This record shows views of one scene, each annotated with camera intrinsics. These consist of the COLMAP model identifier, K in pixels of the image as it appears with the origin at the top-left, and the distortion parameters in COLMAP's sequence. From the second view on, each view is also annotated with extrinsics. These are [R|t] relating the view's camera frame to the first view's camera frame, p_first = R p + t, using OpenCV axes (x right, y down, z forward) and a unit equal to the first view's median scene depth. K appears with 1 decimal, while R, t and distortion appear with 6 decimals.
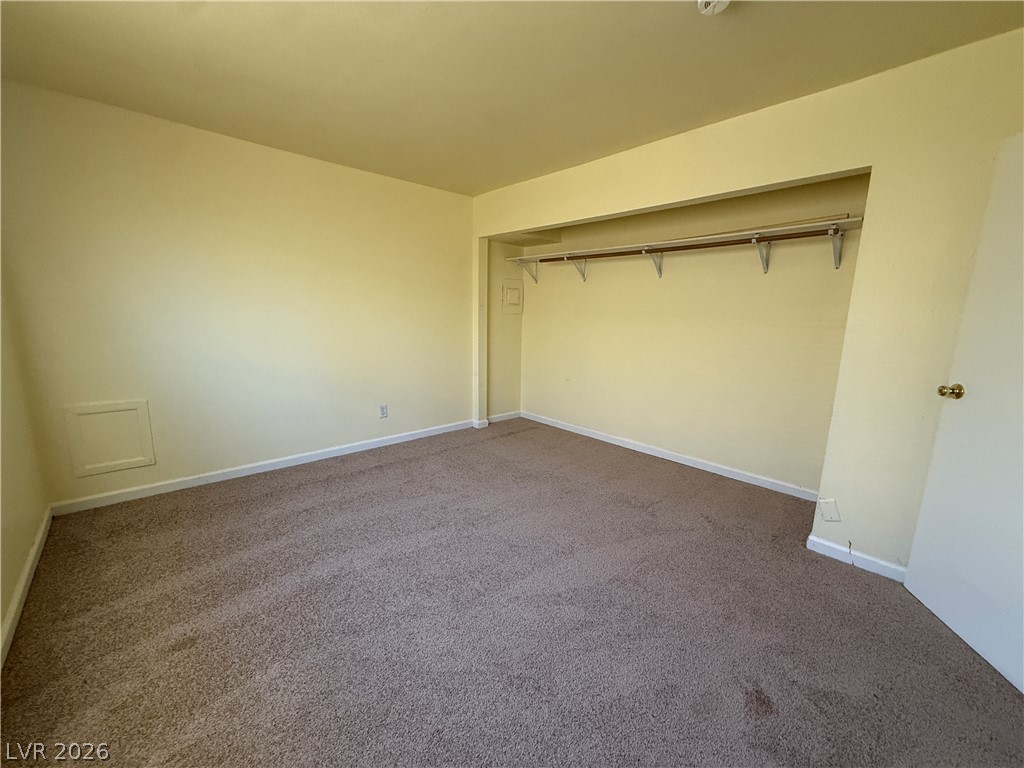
lens RADIAL K [[408.4, 0, 510.4], [0, 408.4, 384.0], [0, 0, 1]] dist [0.001617, 0.000326]
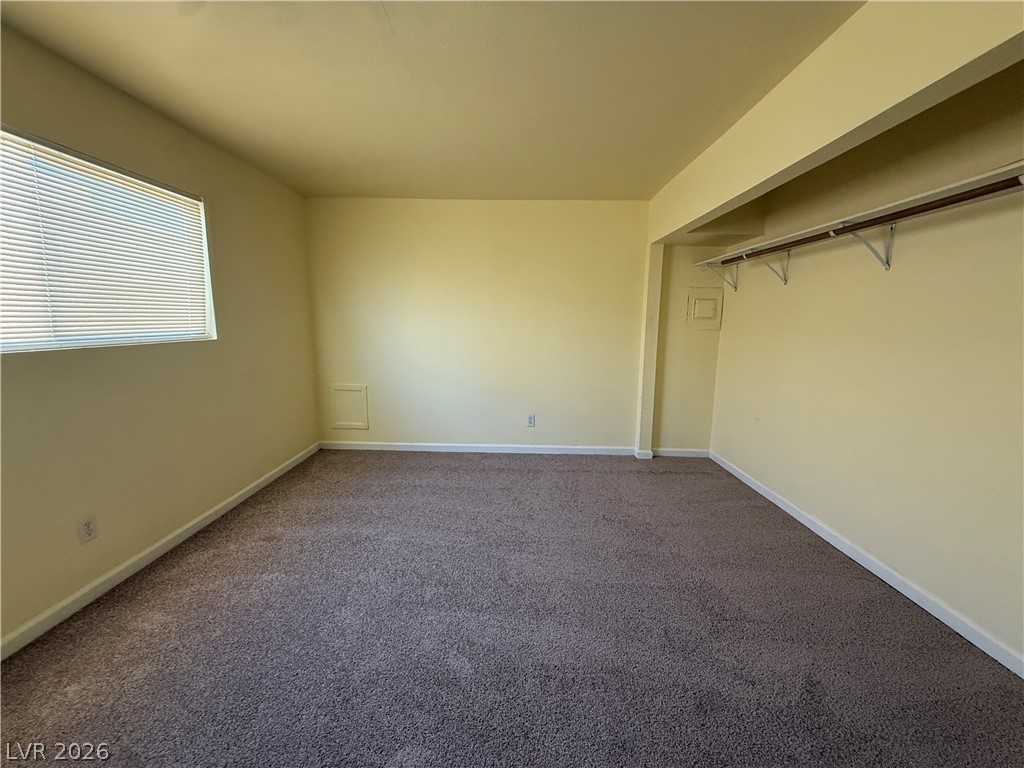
lens RADIAL K [[408.4, 0, 510.4], [0, 408.4, 384.0], [0, 0, 1]] dist [0.001617, 0.000326]
pose [[0.725715, 0.093438, -0.681621, 0.364899], [-0.119806, 0.992761, 0.008533, -0.030447], [0.677484, 0.075470, 0.731655, 0.182205]]
